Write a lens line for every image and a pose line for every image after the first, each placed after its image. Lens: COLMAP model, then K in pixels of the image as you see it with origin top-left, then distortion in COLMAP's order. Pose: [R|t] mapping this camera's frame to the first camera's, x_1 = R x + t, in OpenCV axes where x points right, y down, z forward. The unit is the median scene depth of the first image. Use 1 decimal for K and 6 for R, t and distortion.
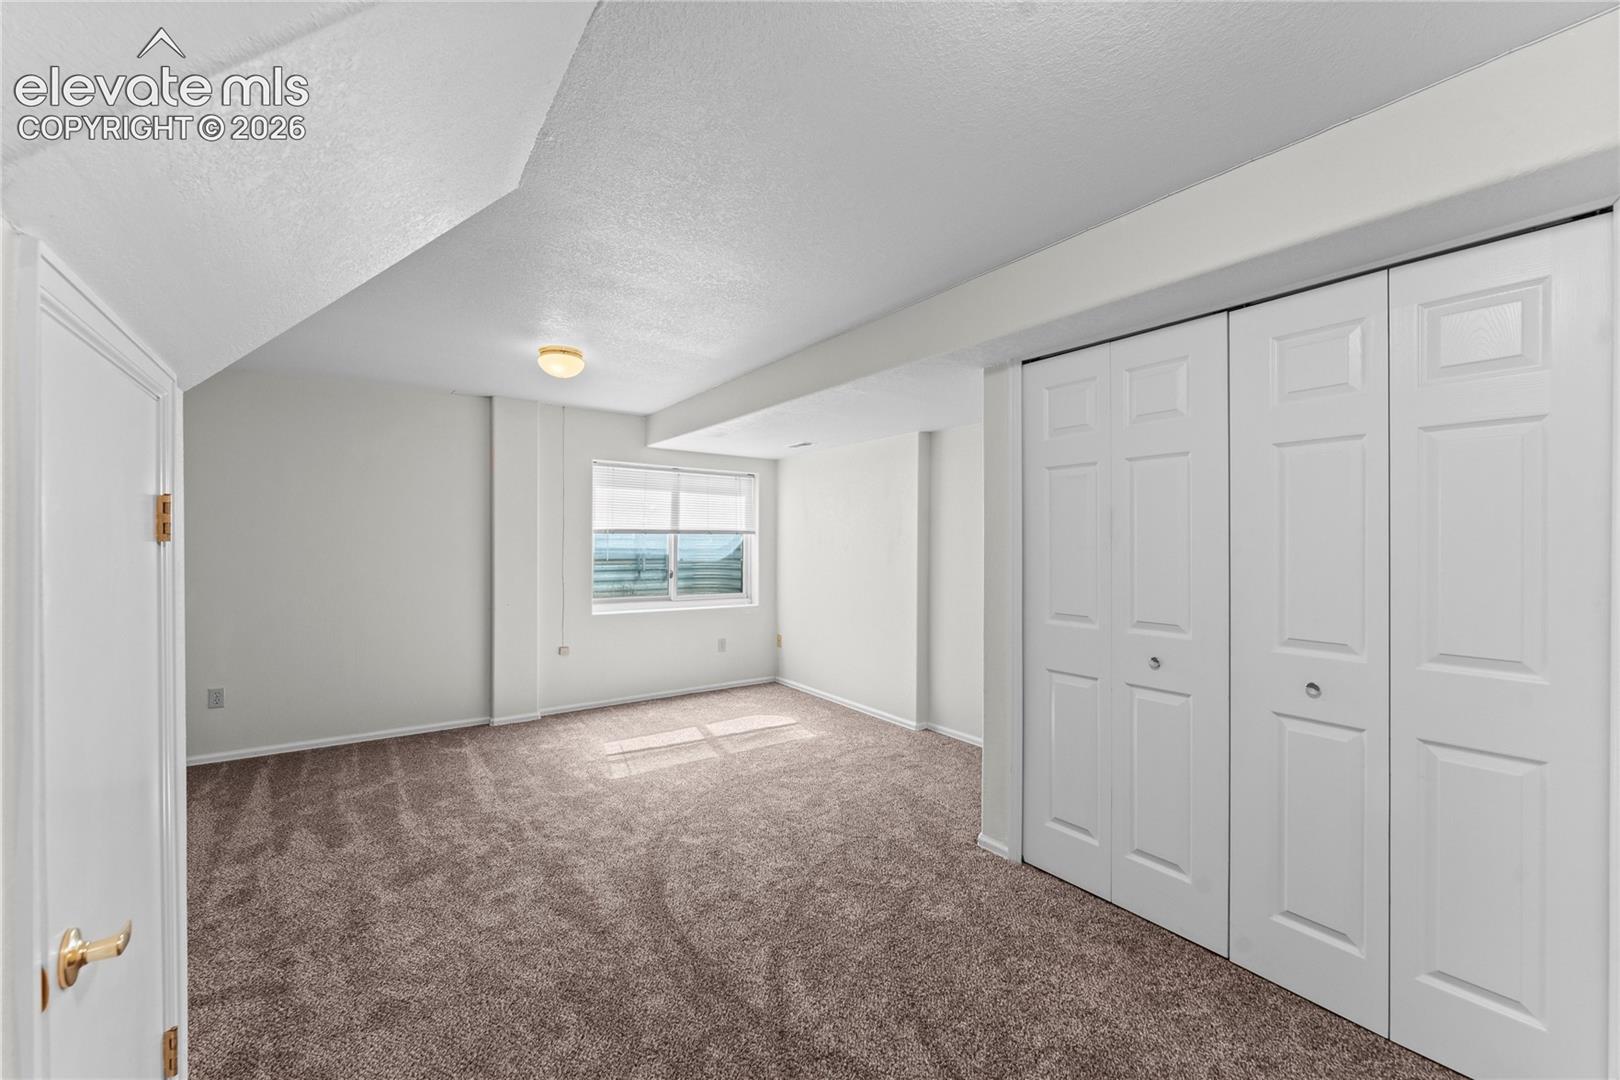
lens RADIAL K [[645.1, 0, 809.3], [0, 645.1, 544.4], [0, 0, 1]] dist [-0.001293, -0.000273]
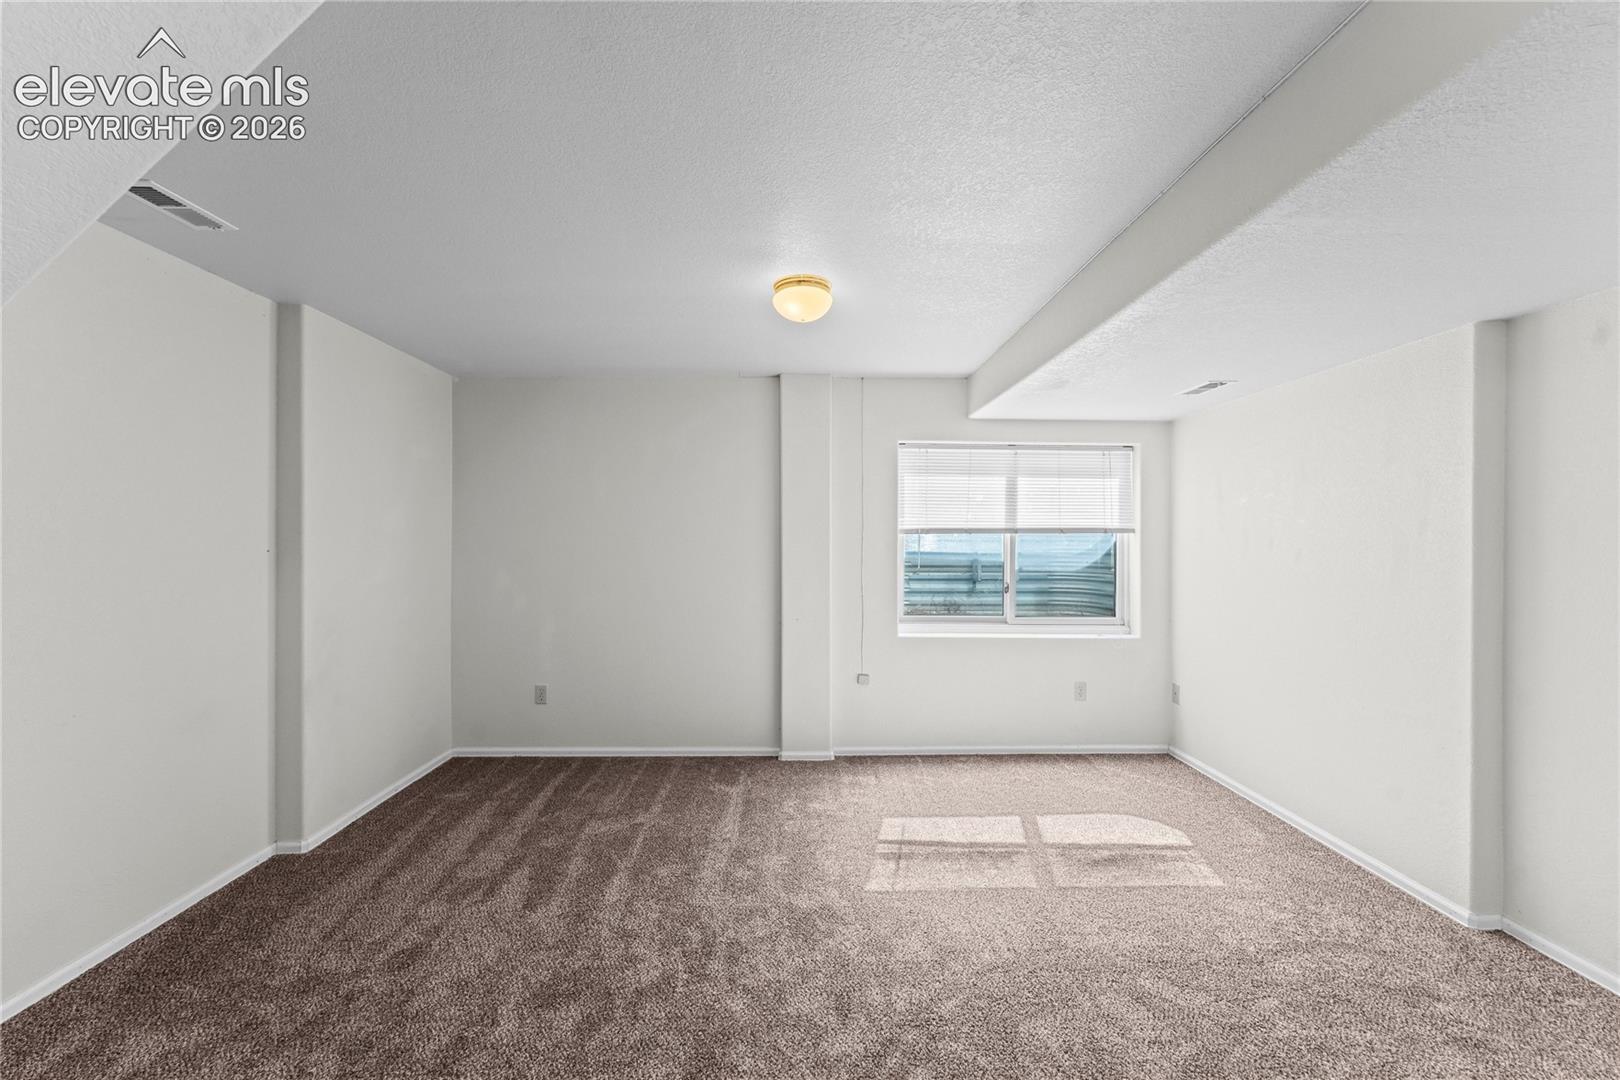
lens RADIAL K [[658.5, 0, 810.9], [0, 658.5, 541.0], [0, 0, 1]] dist [-0.000020, -0.000423]
pose [[0.826410, -0.001931, -0.563066, 0.034852], [-0.001137, 0.999986, -0.005097, -0.004254], [0.563068, 0.004853, 0.826396, 0.318611]]
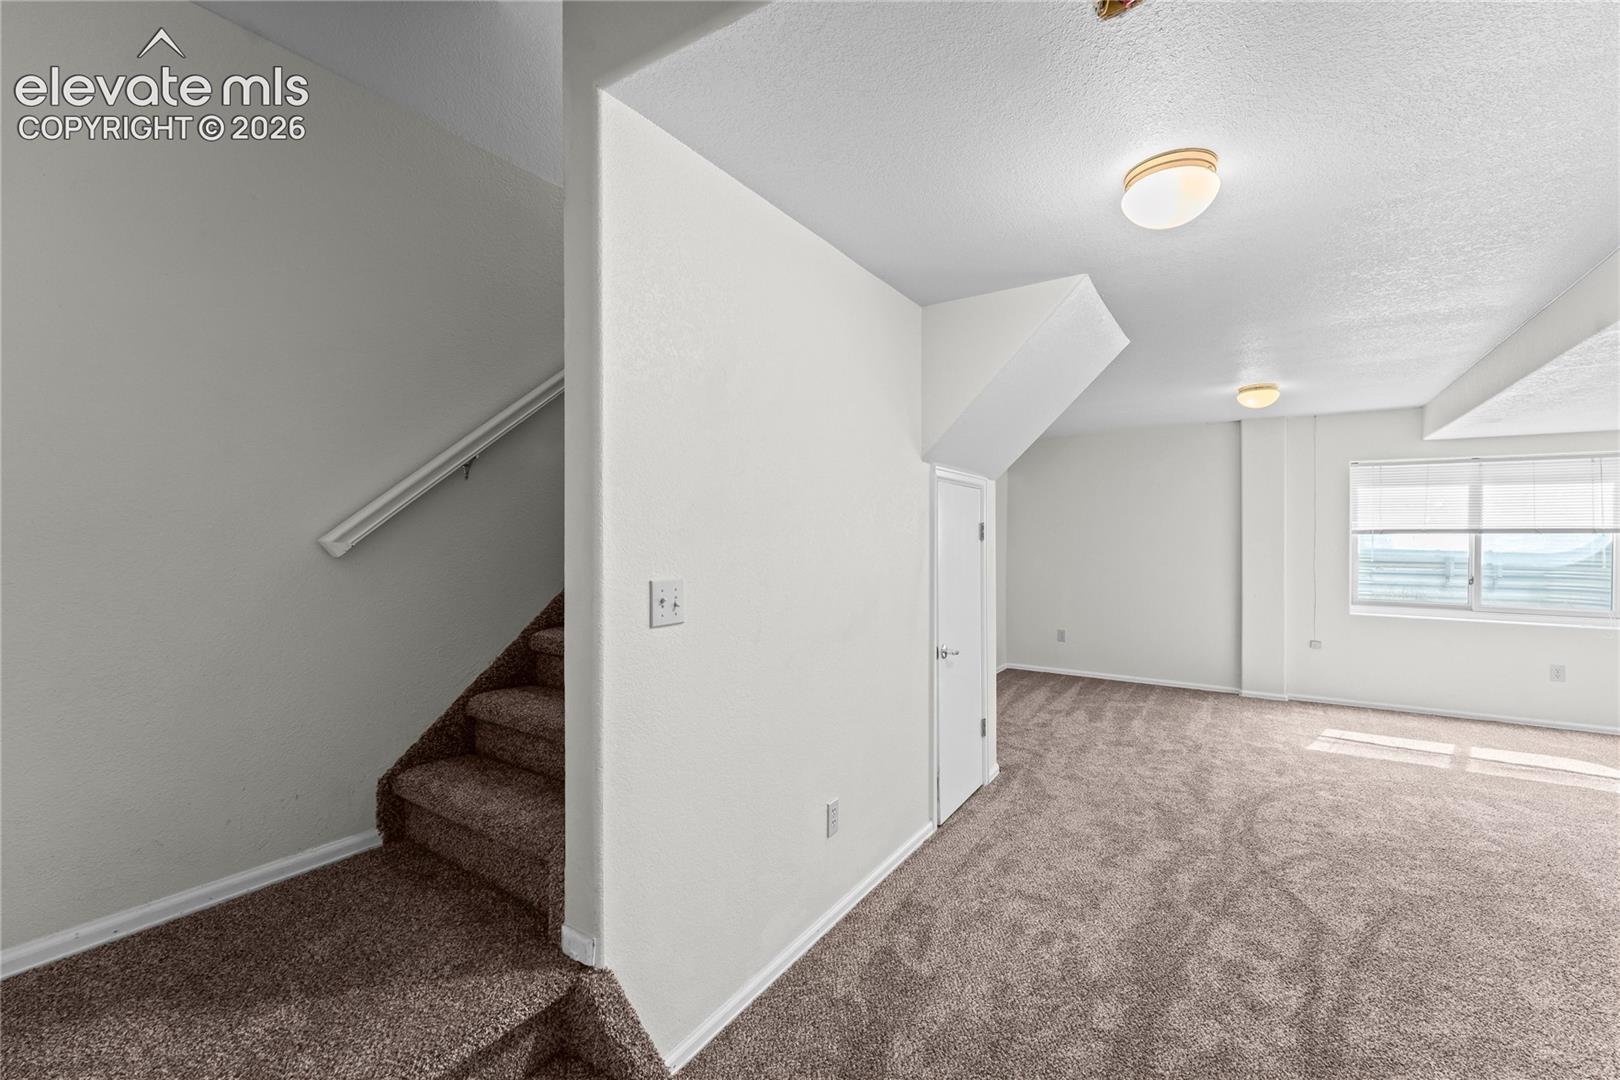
lens RADIAL K [[695.1, 0, 807.0], [0, 695.1, 535.8], [0, 0, 1]] dist [0.013142, -0.000057]
pose [[0.365947, -0.006090, -0.930616, 0.441660], [-0.010133, 0.999893, -0.010528, 0.007722], [0.930581, 0.013283, 0.365846, -0.233558]]
